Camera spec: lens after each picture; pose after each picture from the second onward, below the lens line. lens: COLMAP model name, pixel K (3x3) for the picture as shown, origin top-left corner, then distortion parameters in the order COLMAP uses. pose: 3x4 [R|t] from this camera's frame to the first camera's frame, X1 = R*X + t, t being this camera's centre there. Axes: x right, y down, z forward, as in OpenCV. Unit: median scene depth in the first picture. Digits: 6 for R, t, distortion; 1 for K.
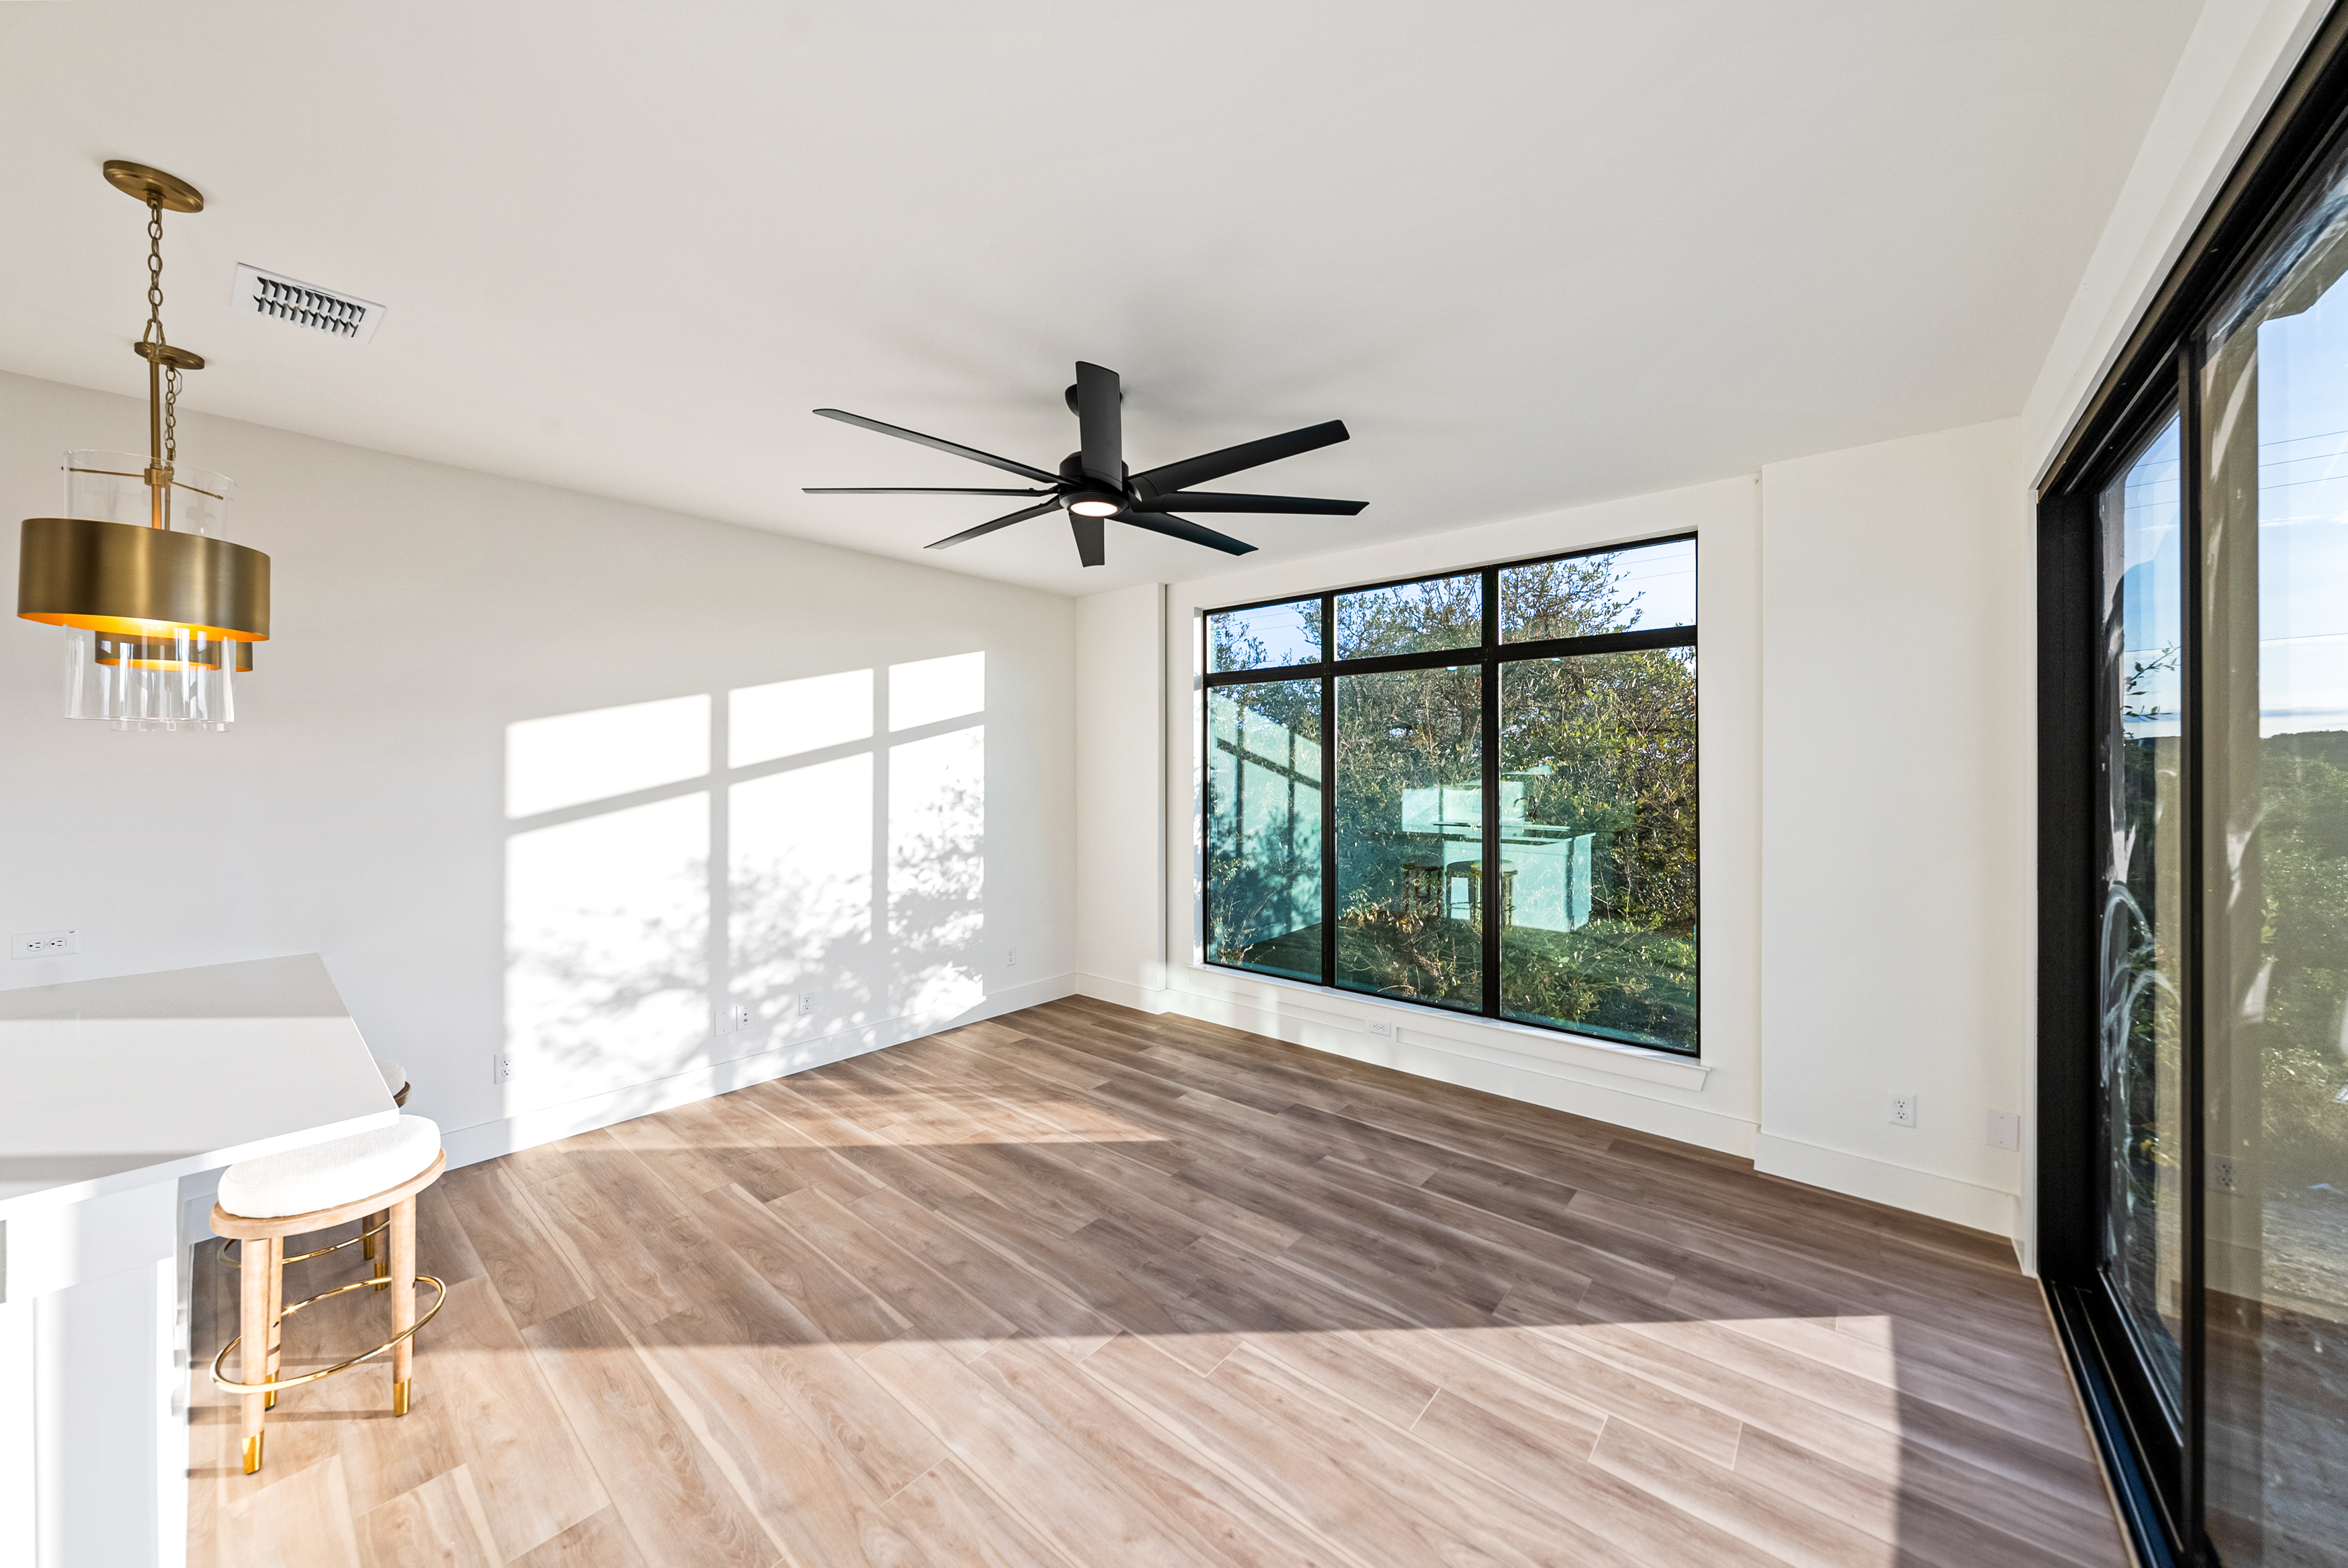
lens RADIAL K [[820.7, 0, 1181.7], [0, 820.7, 764.6], [0, 0, 1]] dist [-0.005409, 0.000219]
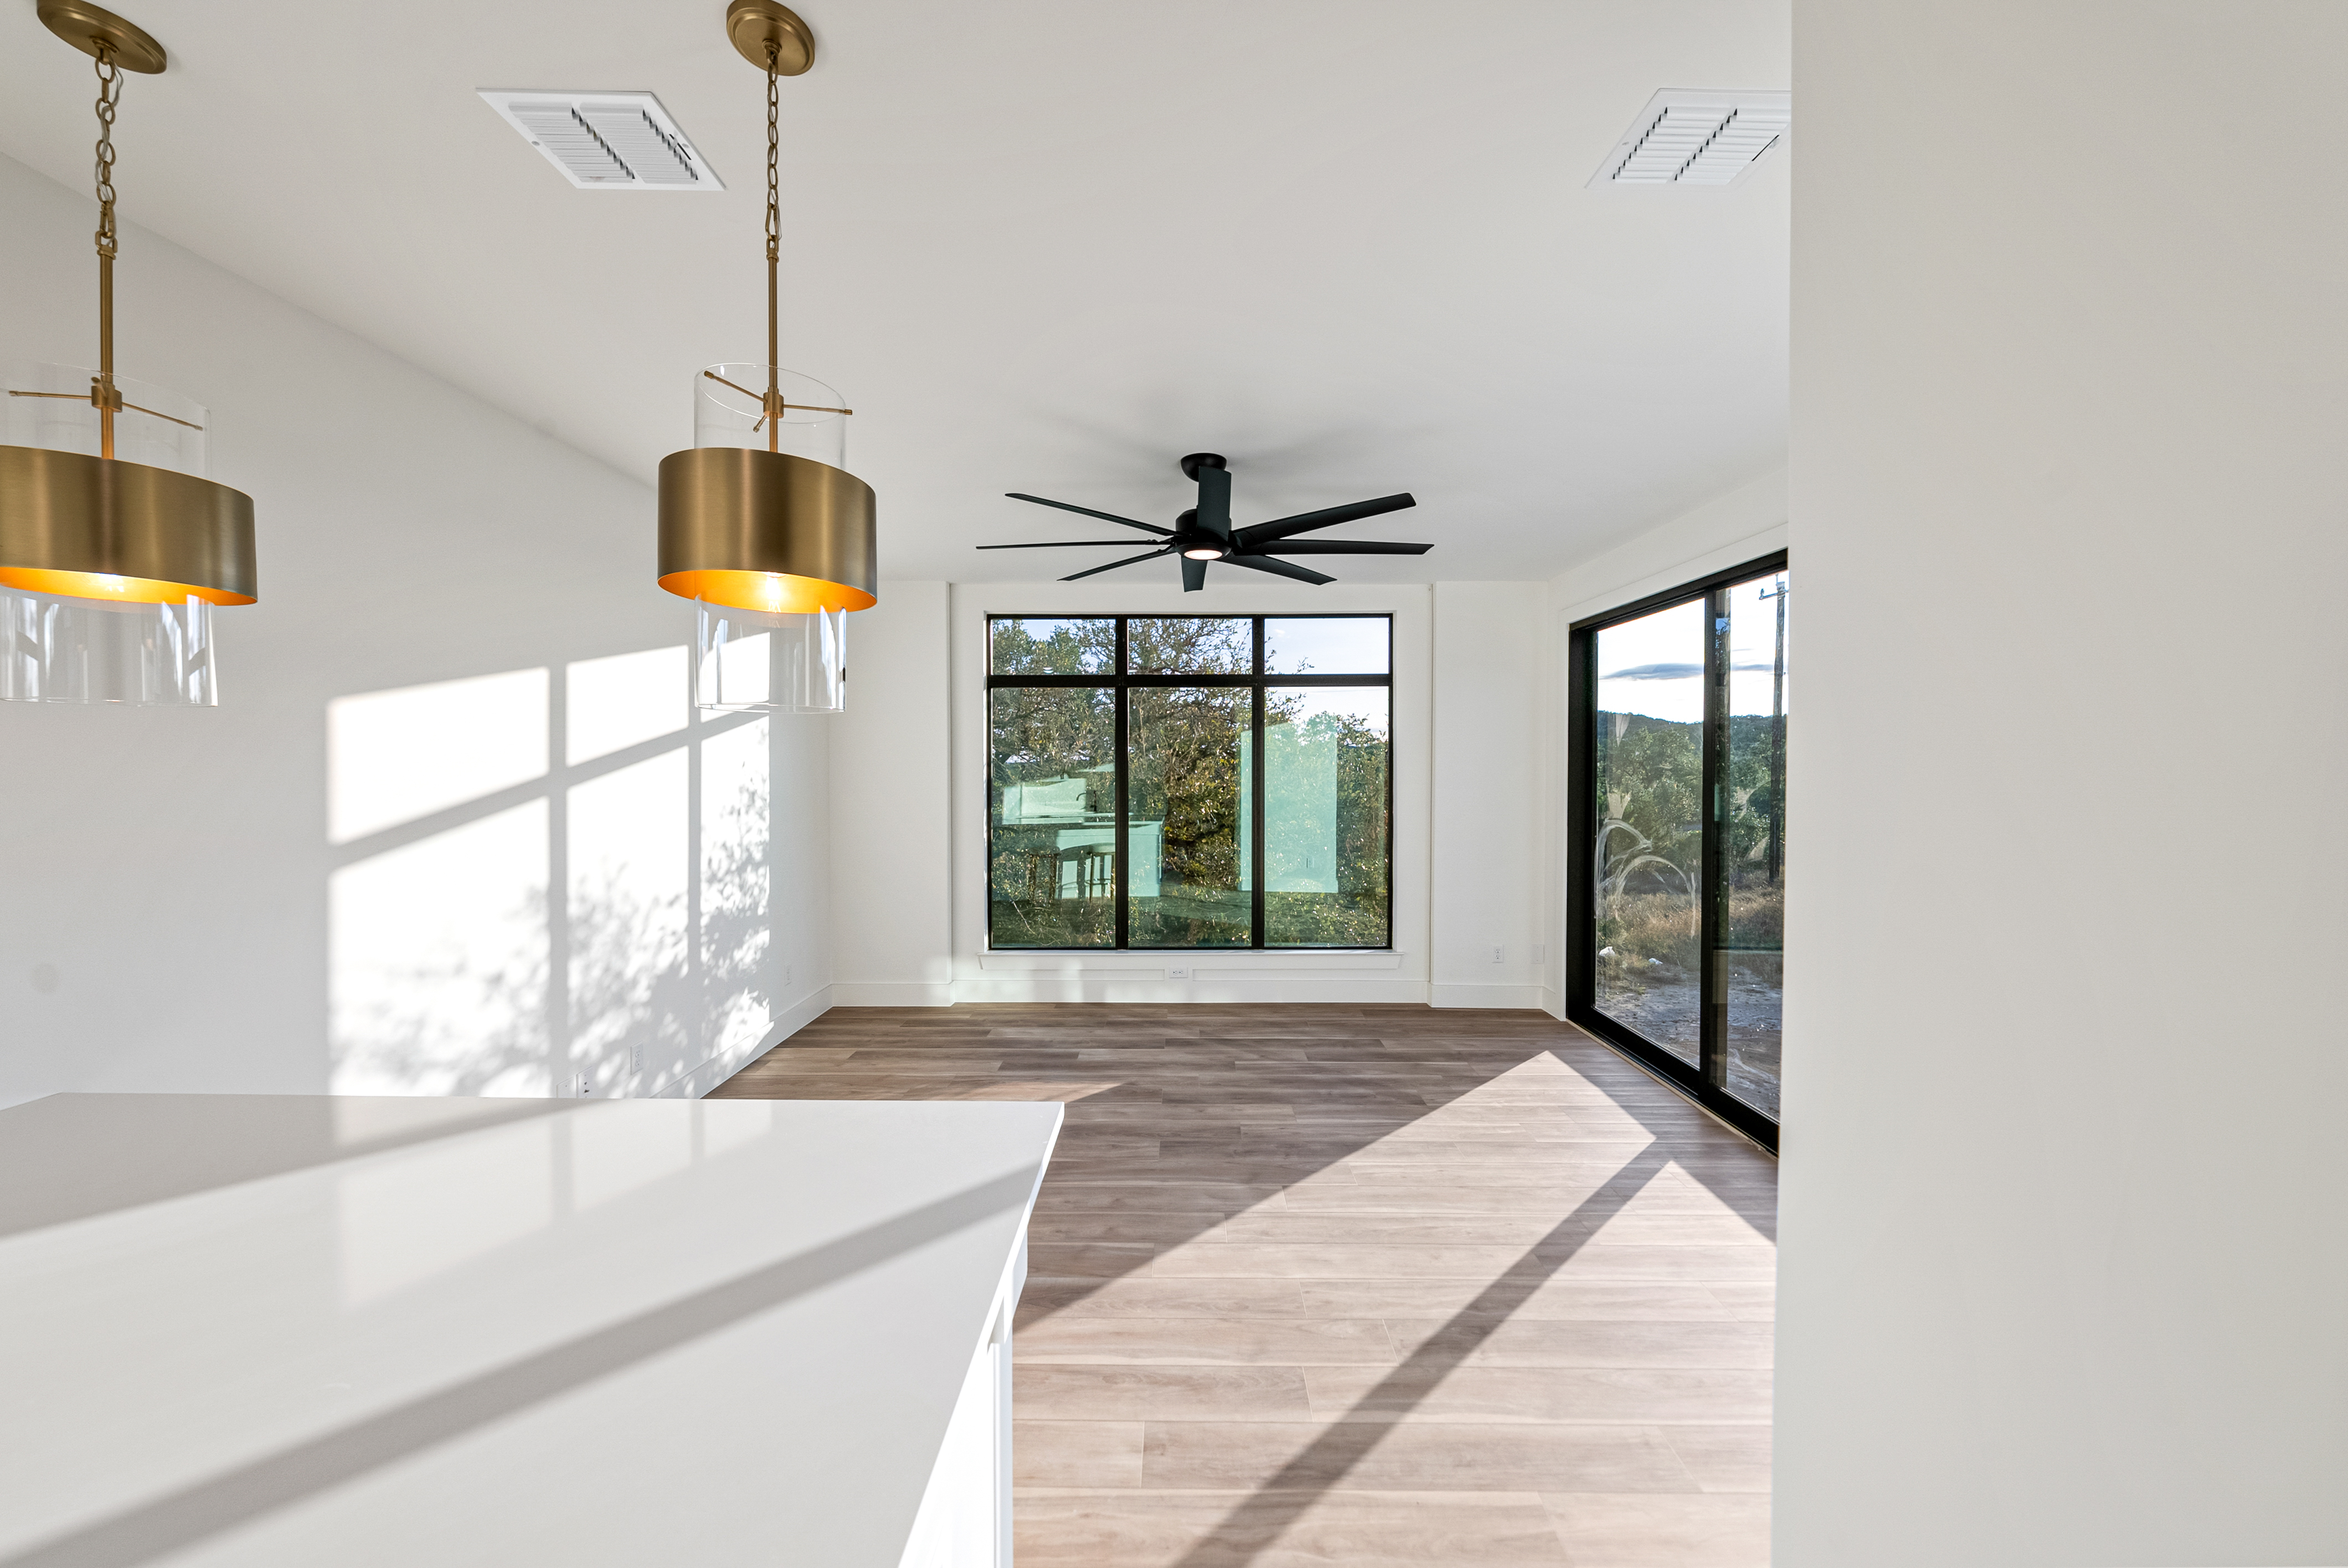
lens RADIAL K [[820.7, 0, 1177.6], [0, 820.7, 773.3], [0, 0, 1]] dist [-0.005409, 0.000219]
pose [[0.765279, -0.007583, 0.643654, -0.679758], [-0.003330, 0.999871, 0.015739, -0.003578], [-0.643690, -0.014188, 0.765155, 0.058888]]
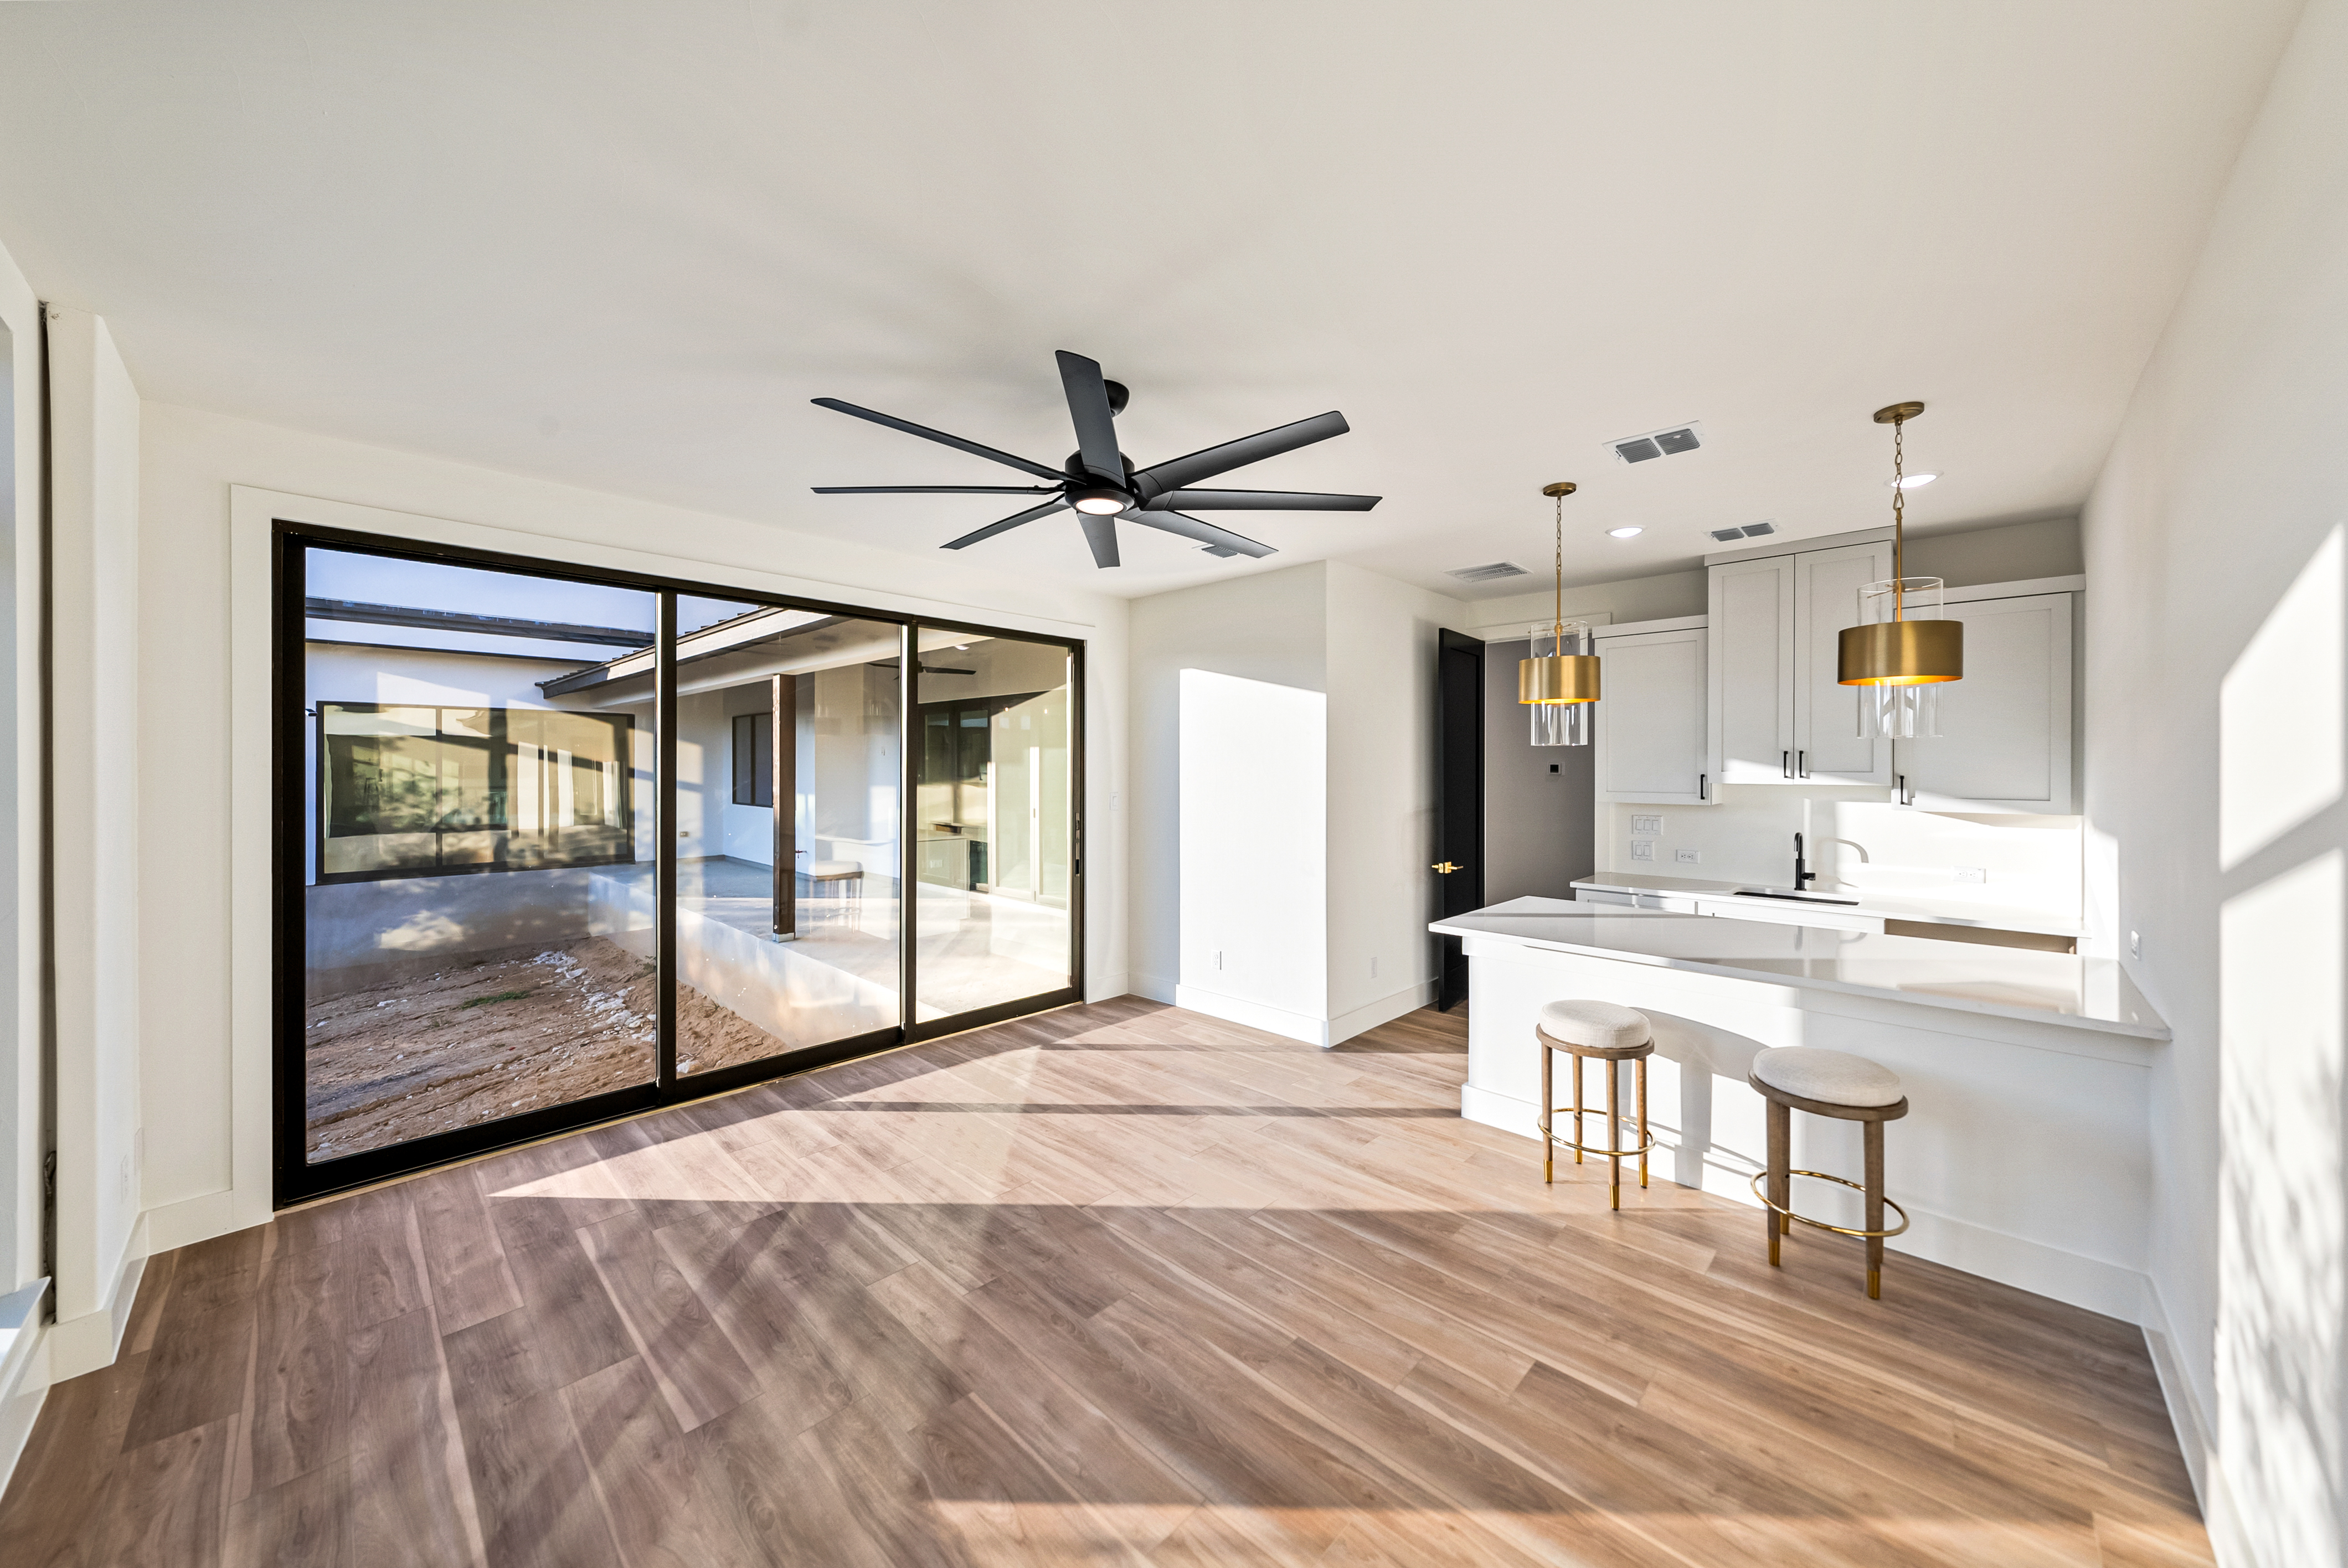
lens RADIAL K [[820.7, 0, 1191.5], [0, 820.7, 768.8], [0, 0, 1]] dist [-0.005409, 0.000219]
pose [[-0.998728, -0.001107, 0.050410, -0.195698], [-0.000873, 0.999989, 0.004660, 0.000807], [-0.050415, 0.004610, -0.998718, 1.446664]]
